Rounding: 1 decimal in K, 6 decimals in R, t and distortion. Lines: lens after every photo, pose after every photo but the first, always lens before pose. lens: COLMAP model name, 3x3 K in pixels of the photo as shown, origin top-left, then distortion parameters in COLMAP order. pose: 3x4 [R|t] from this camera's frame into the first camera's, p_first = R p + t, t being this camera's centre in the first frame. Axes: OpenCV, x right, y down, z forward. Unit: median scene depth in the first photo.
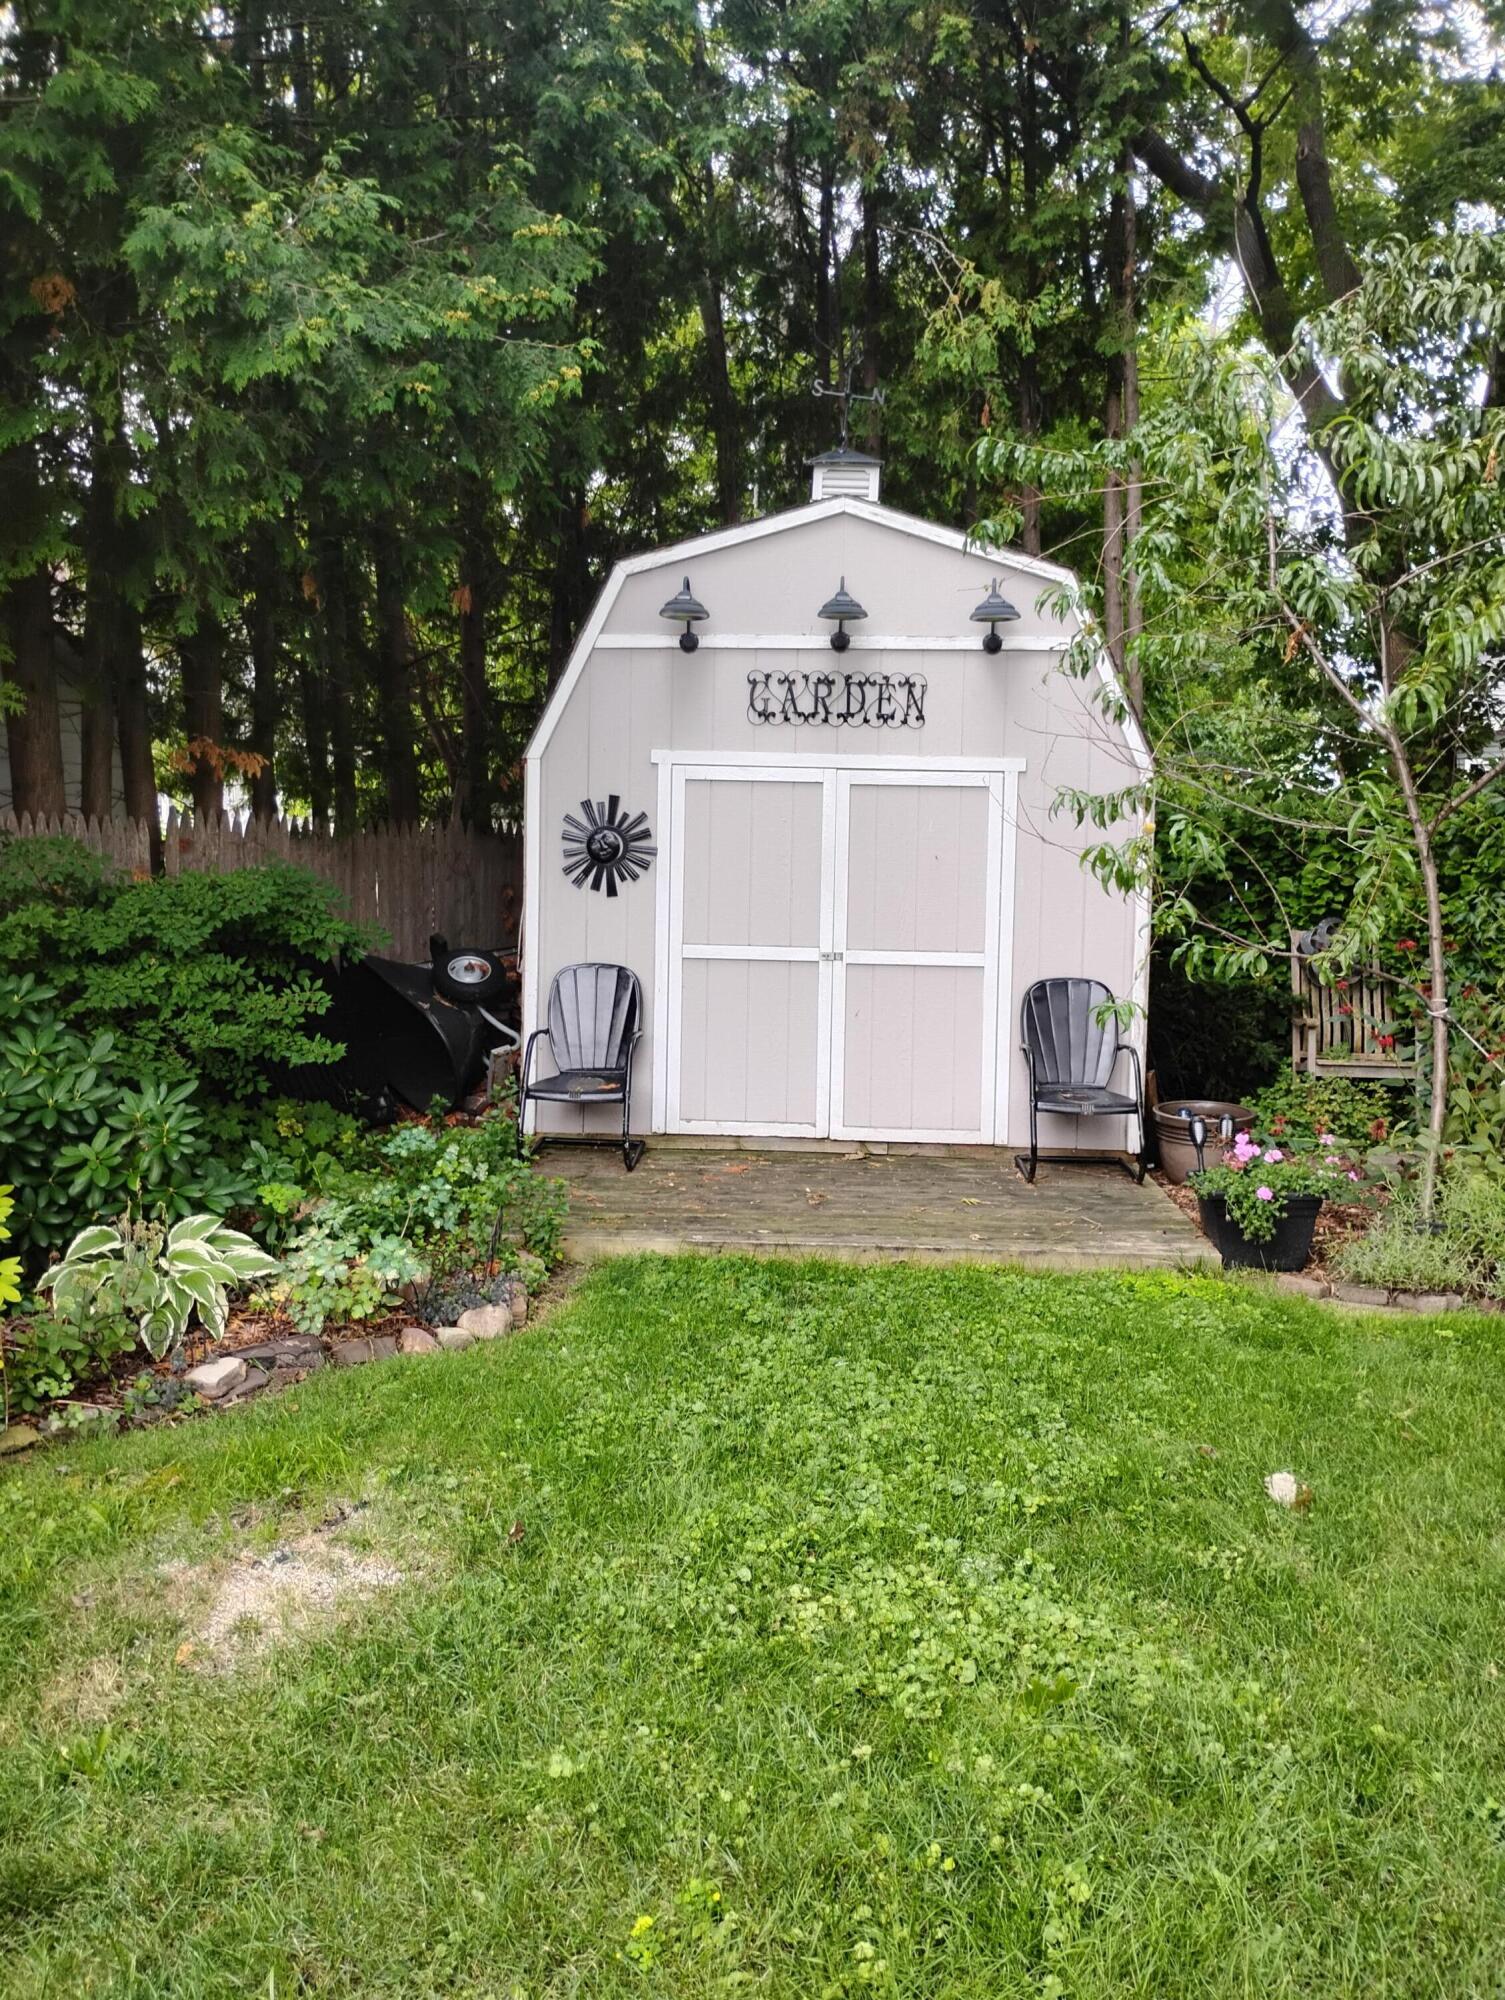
lens RADIAL K [[1639.1, 0, 752.8], [0, 1639.1, 1003.2], [0, 0, 1]] dist [0.009890, 0.000678]
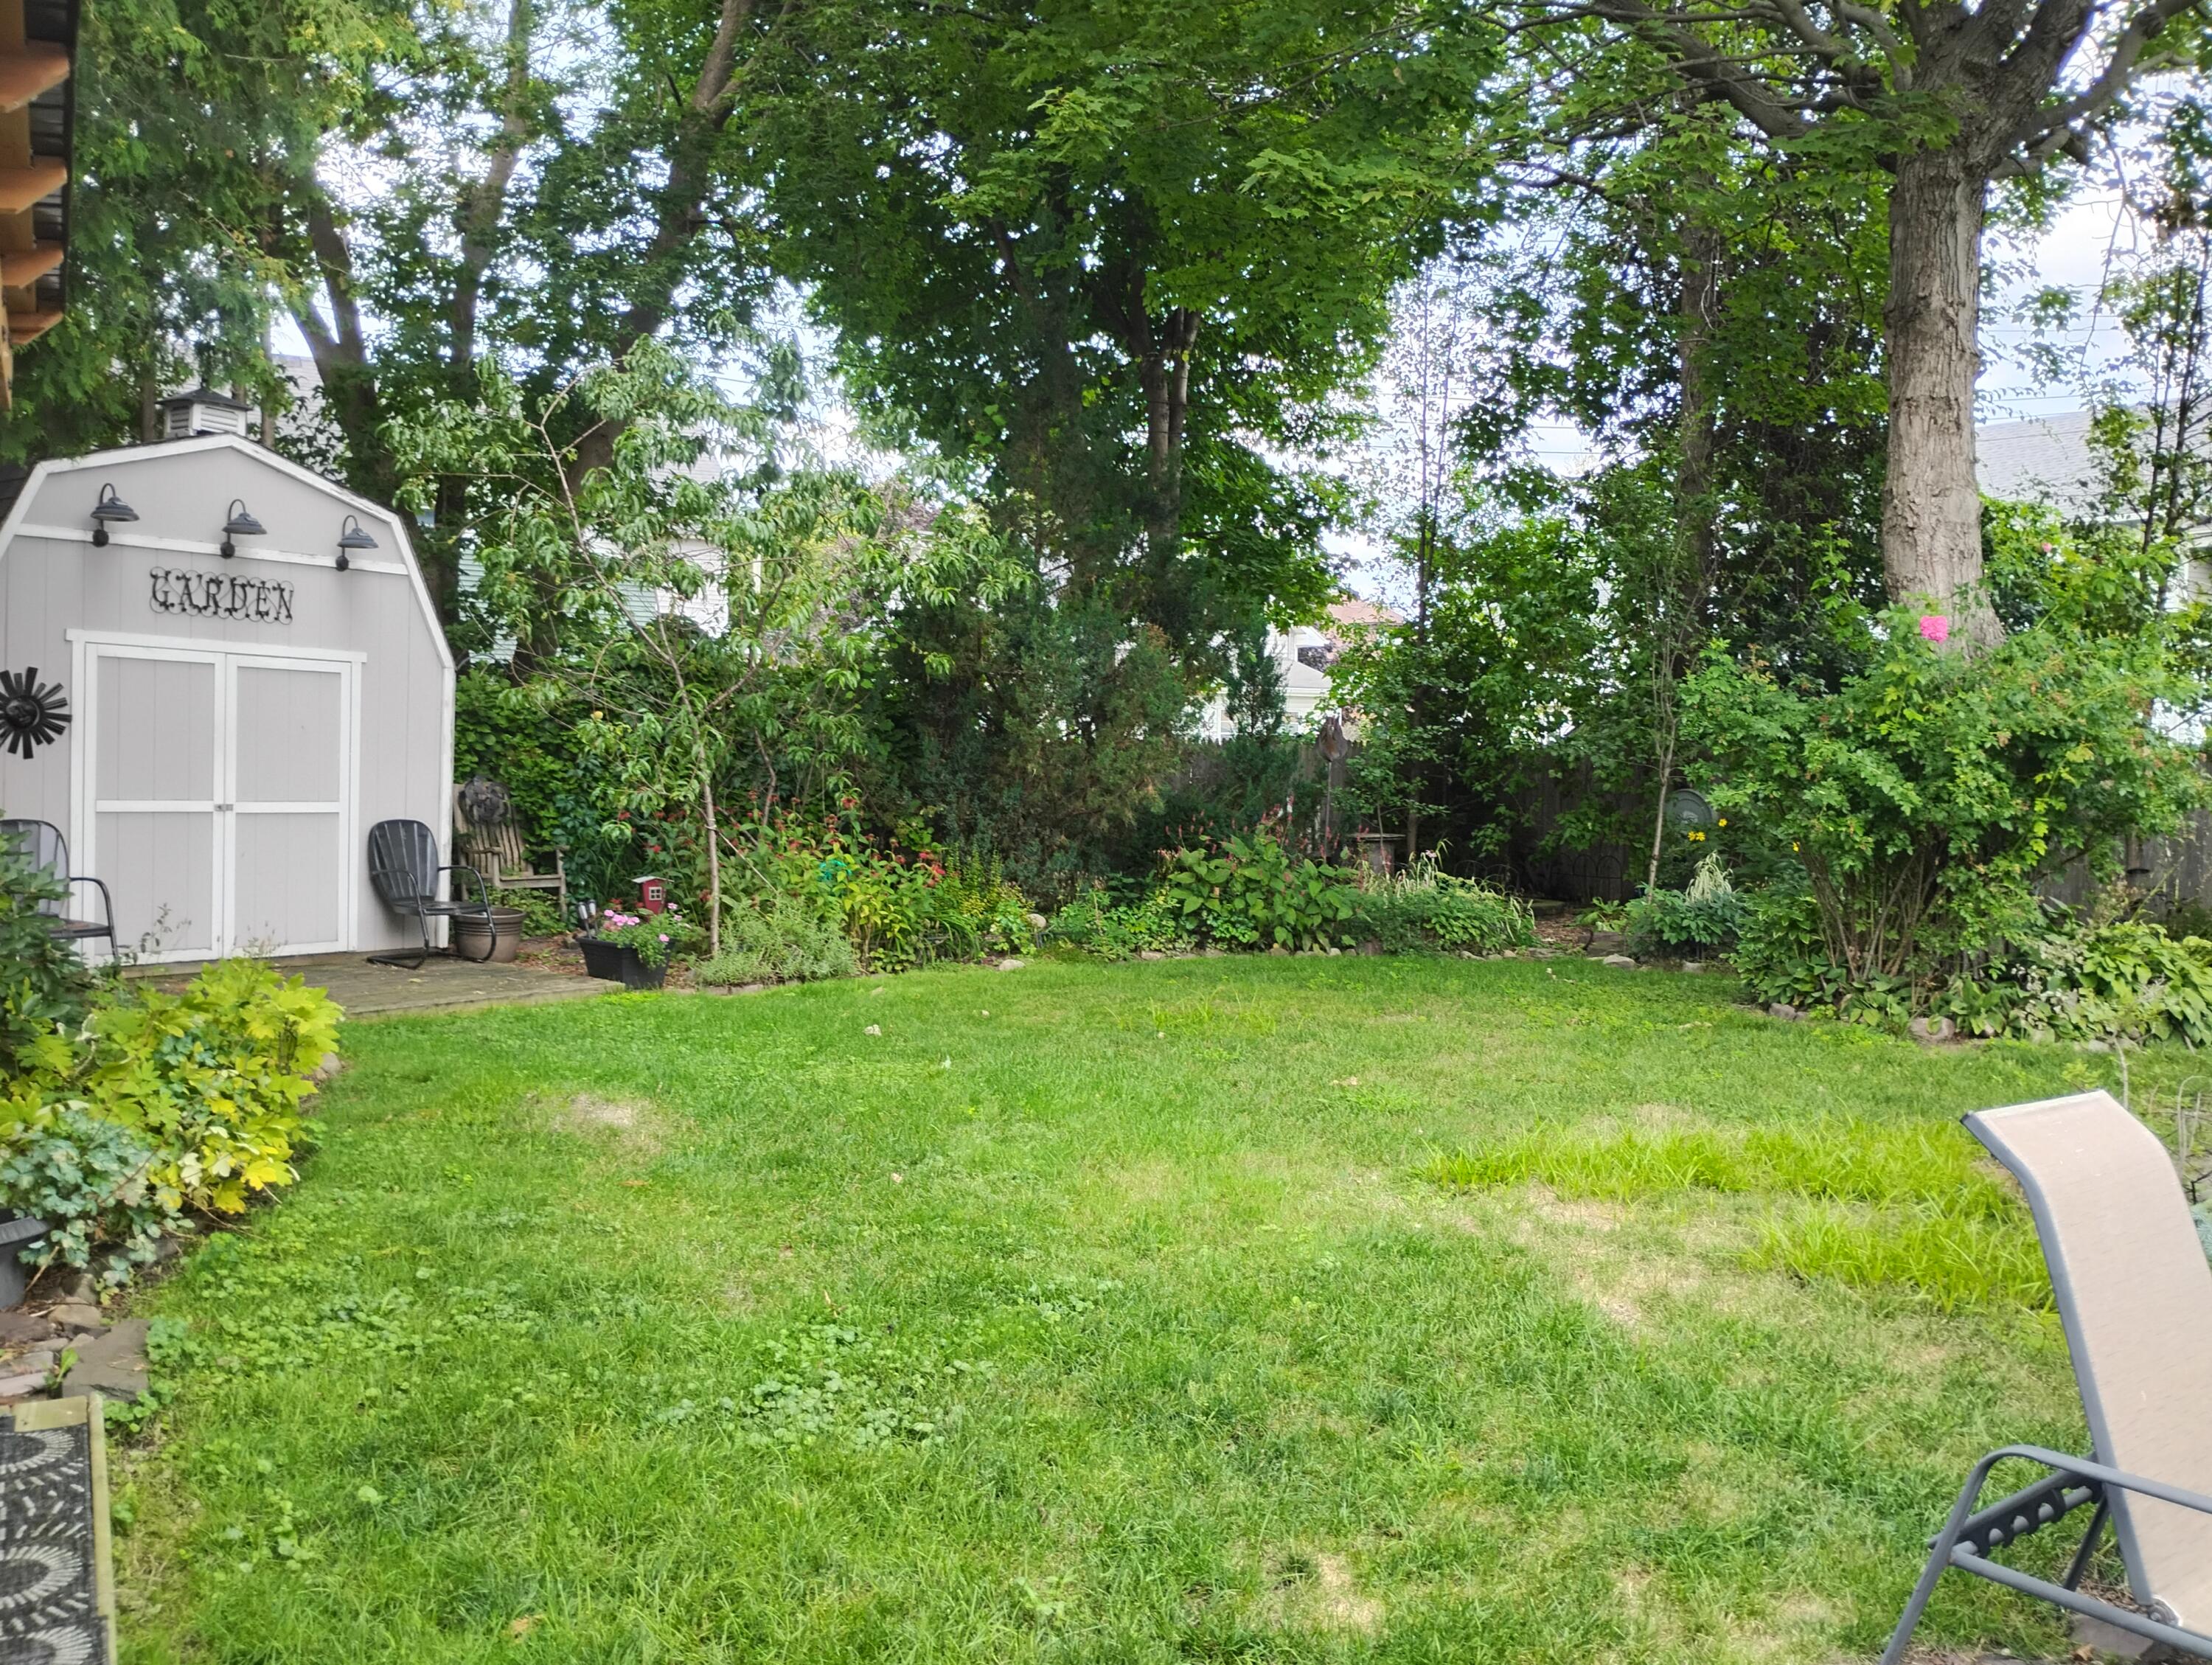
lens RADIAL K [[1812.9, 0, 1105.8], [0, 1812.9, 825.1], [0, 0, 1]] dist [0.009890, 0.000678]
pose [[0.543490, -0.032395, 0.838790, -0.730596], [0.033894, 0.999287, 0.016632, -0.015906], [-0.838731, 0.019391, 0.544201, -0.281201]]
